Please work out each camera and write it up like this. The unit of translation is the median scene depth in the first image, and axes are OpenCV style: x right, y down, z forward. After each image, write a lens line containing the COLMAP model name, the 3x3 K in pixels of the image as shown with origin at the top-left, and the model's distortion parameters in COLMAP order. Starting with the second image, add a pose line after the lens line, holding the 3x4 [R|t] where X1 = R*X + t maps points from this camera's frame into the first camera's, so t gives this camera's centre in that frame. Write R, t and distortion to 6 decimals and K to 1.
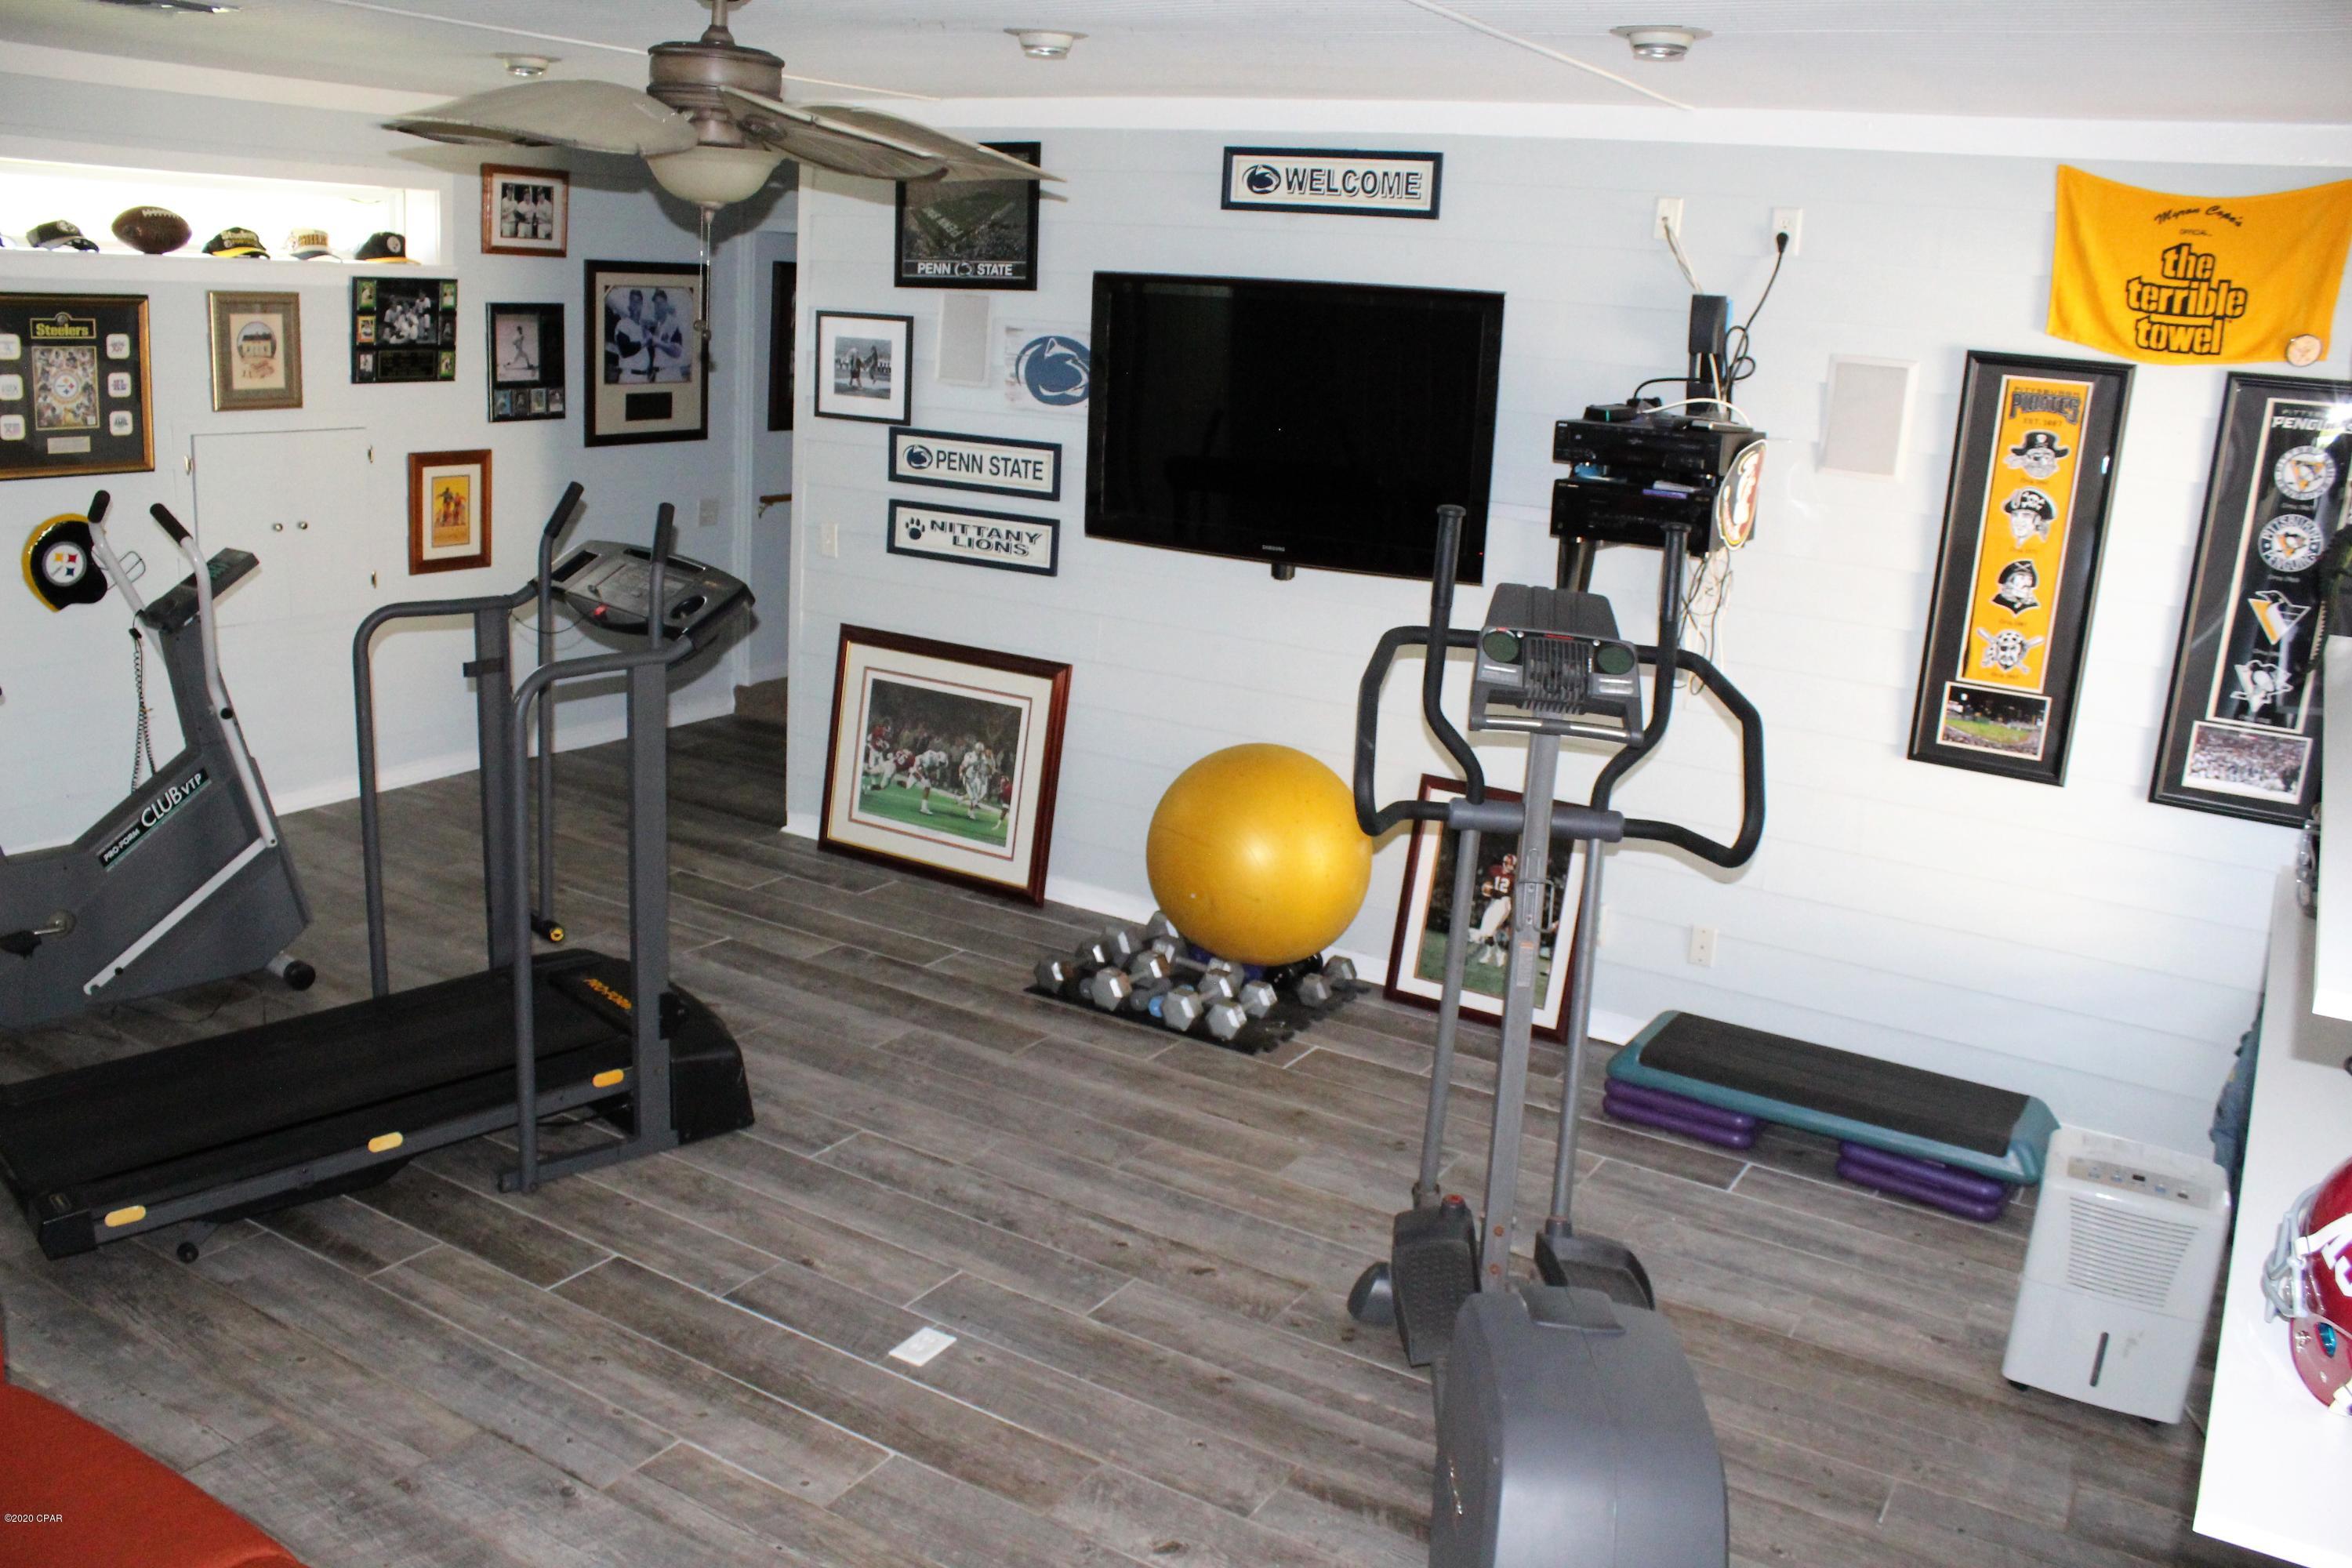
lens RADIAL K [[1901.7, 0, 1176.0], [0, 1901.7, 784.0], [0, 0, 1]] dist [0.003275, 0.002205]
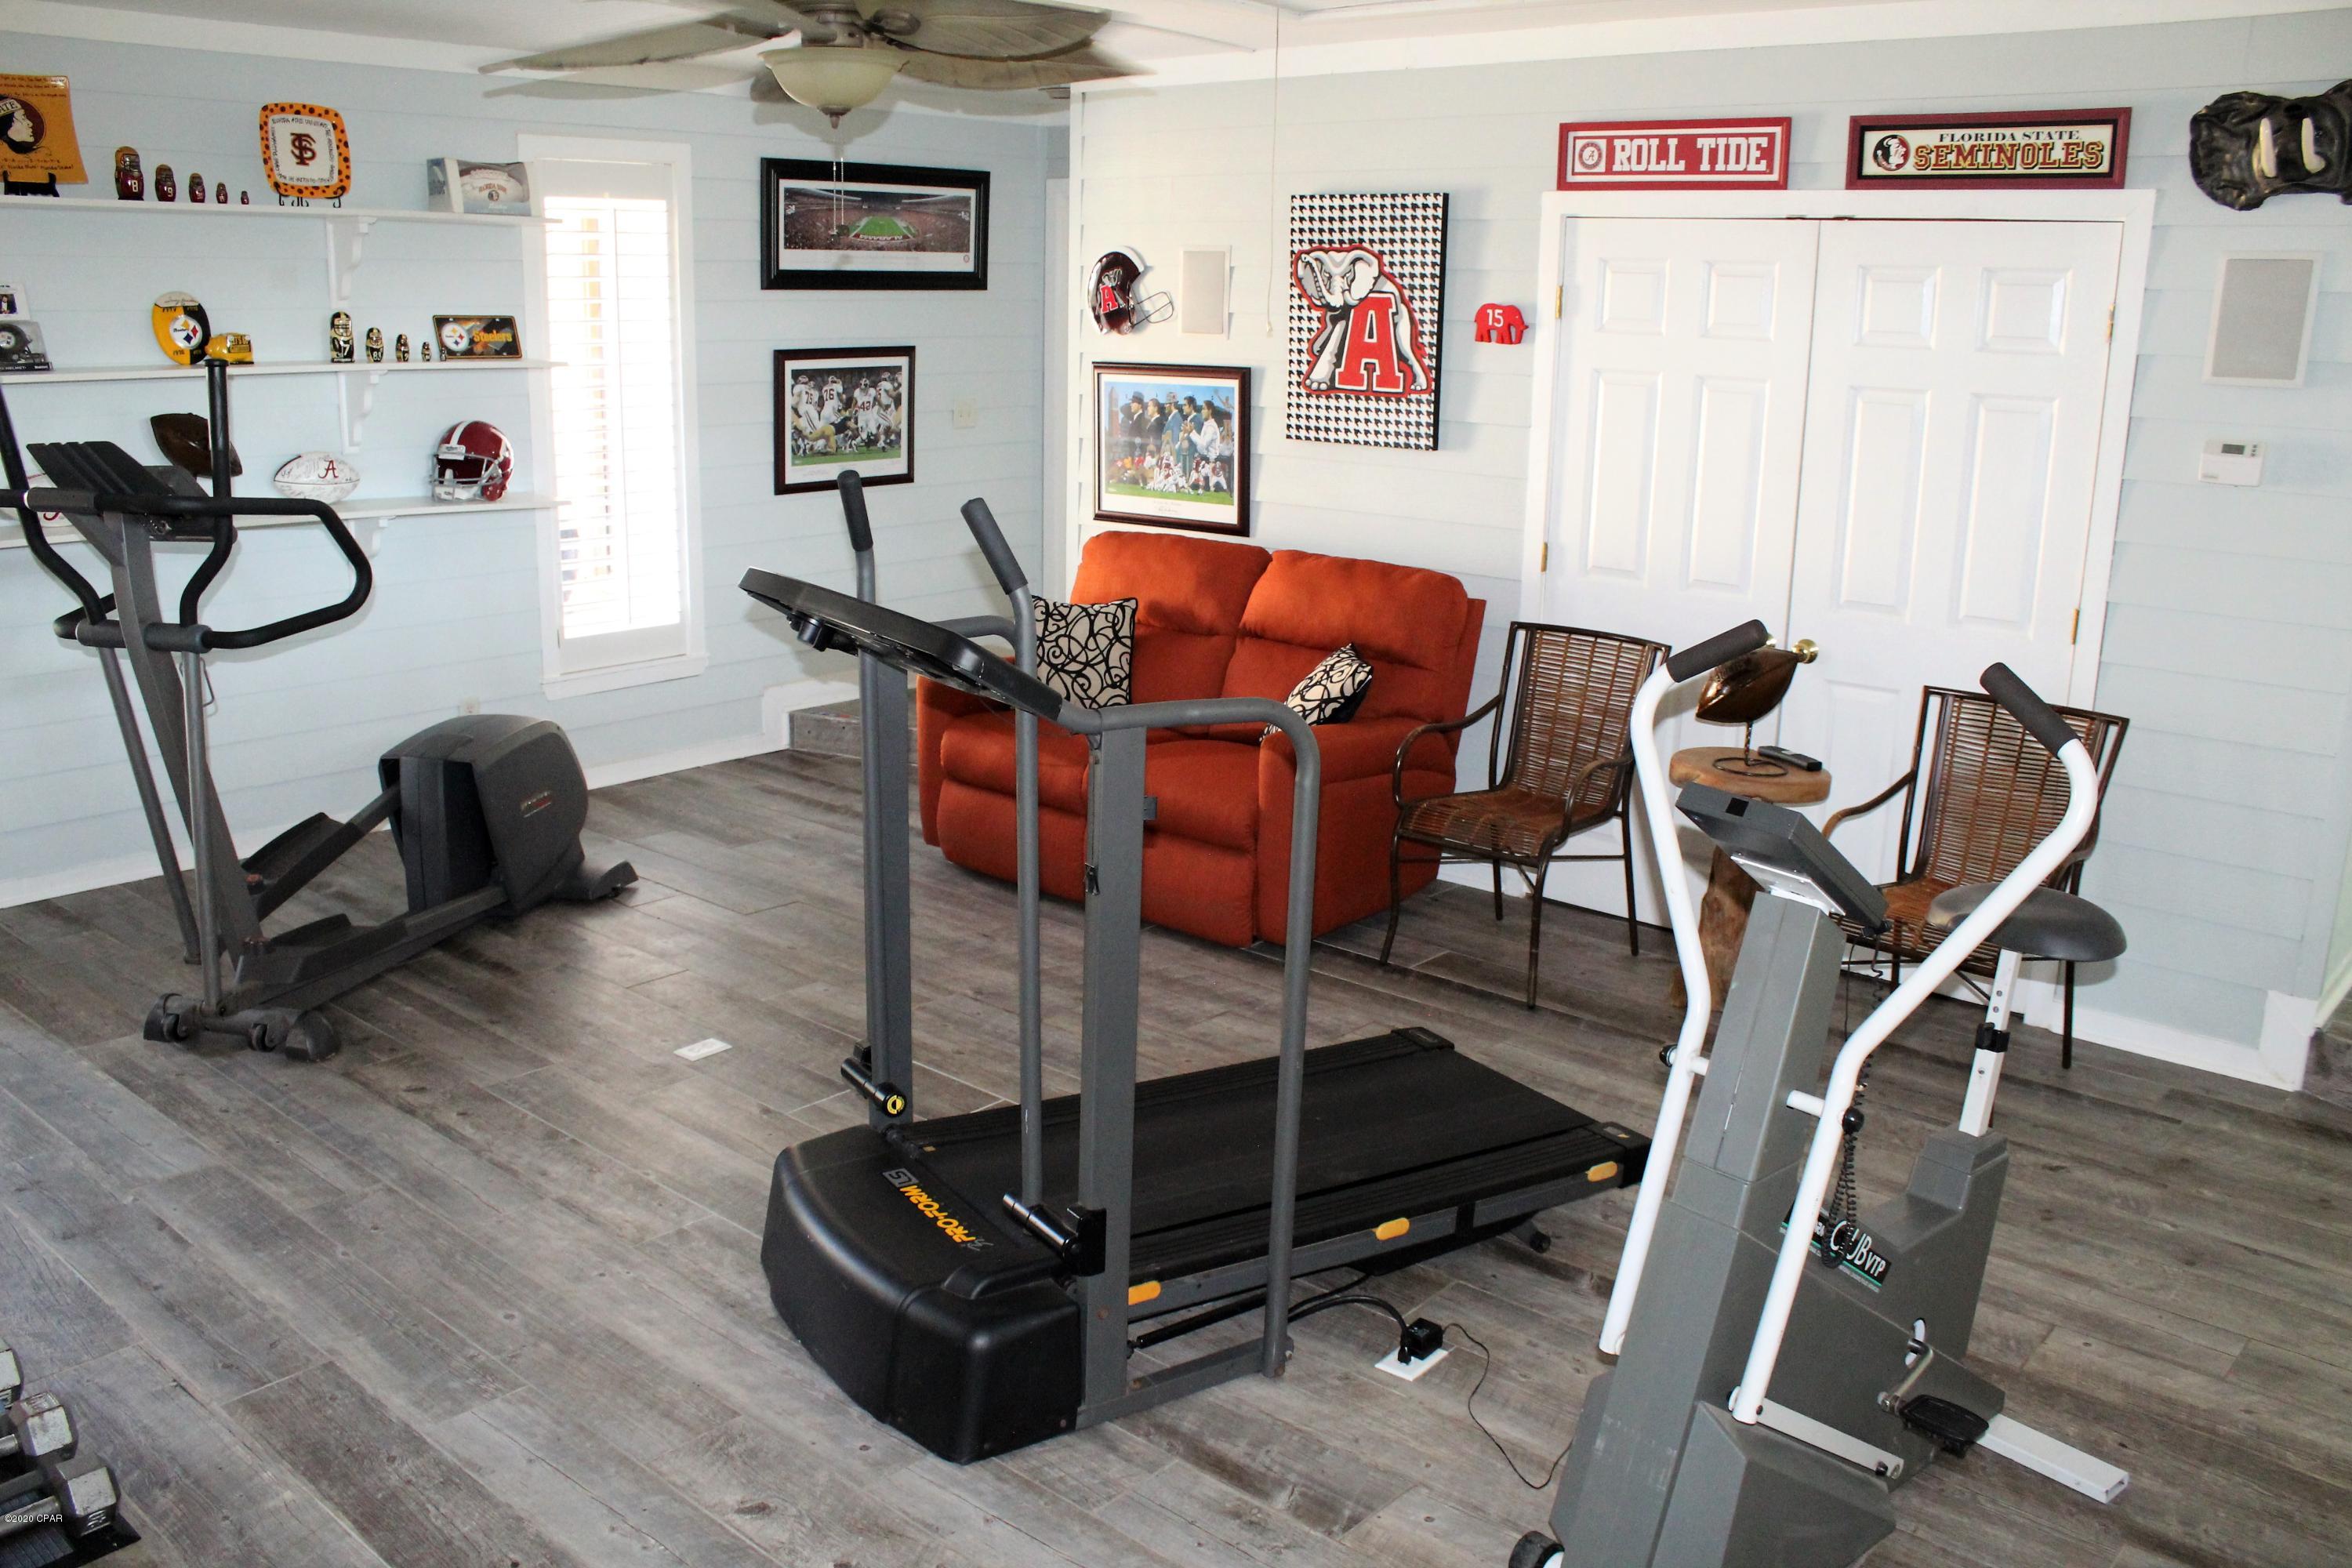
lens RADIAL K [[1901.7, 0, 1176.0], [0, 1901.7, 784.0], [0, 0, 1]] dist [0.003275, 0.002205]
pose [[-0.985228, -0.066491, 0.157812, -0.518031], [0.020611, 0.868801, 0.494733, -0.380954], [-0.170003, 0.490677, -0.854596, 1.607785]]
